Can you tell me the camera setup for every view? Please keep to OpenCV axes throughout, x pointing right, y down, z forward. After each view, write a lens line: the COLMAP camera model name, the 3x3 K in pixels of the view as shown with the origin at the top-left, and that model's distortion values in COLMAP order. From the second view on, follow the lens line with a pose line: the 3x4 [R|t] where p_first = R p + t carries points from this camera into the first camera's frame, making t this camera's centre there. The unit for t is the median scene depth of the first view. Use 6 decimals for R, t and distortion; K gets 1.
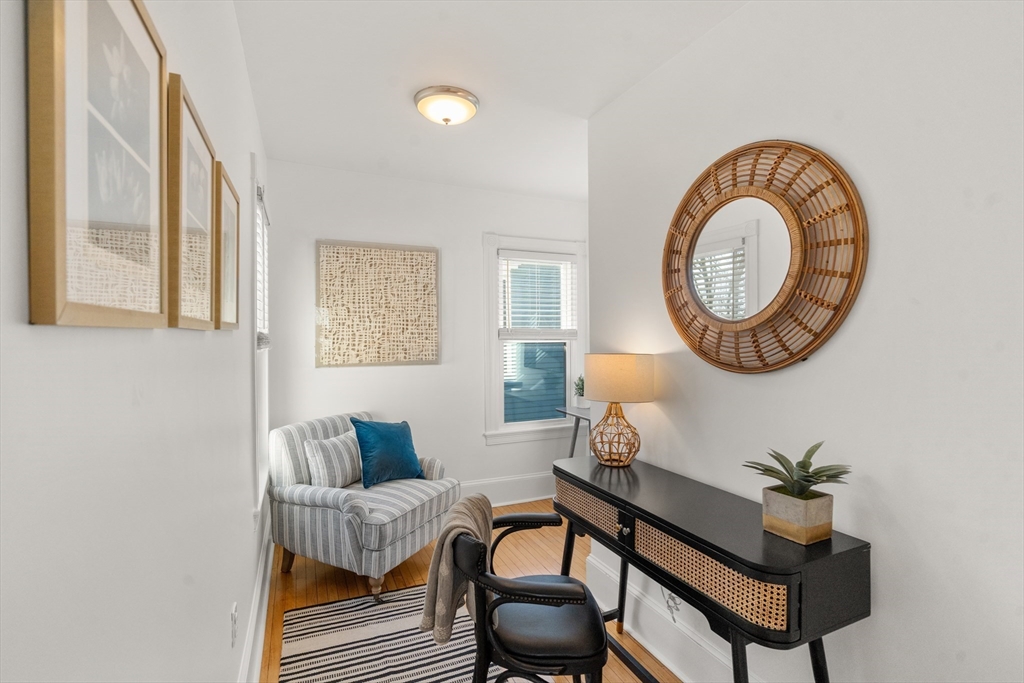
lens RADIAL K [[465.1, 0, 508.0], [0, 465.1, 342.8], [0, 0, 1]] dist [0.001957, 0.000351]
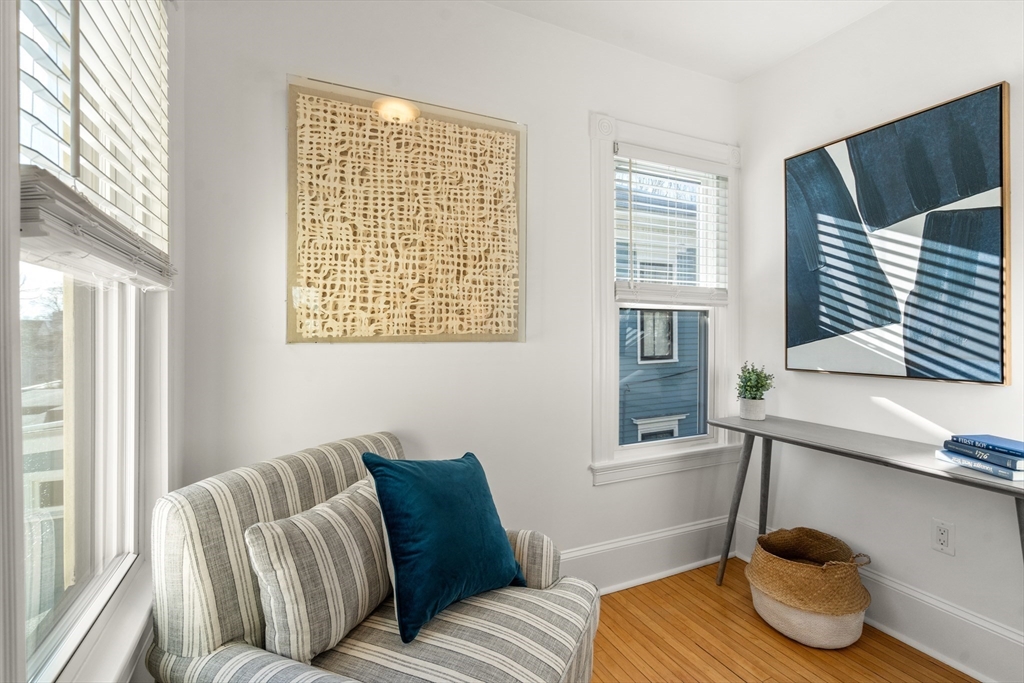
lens RADIAL K [[465.1, 0, 512.5], [0, 465.1, 335.6], [0, 0, 1]] dist [0.001957, 0.000351]
pose [[0.999460, 0.004522, 0.032531, -0.186770], [-0.004375, 0.999980, -0.004601, 0.044763], [-0.032551, 0.004456, 0.999460, 0.488583]]
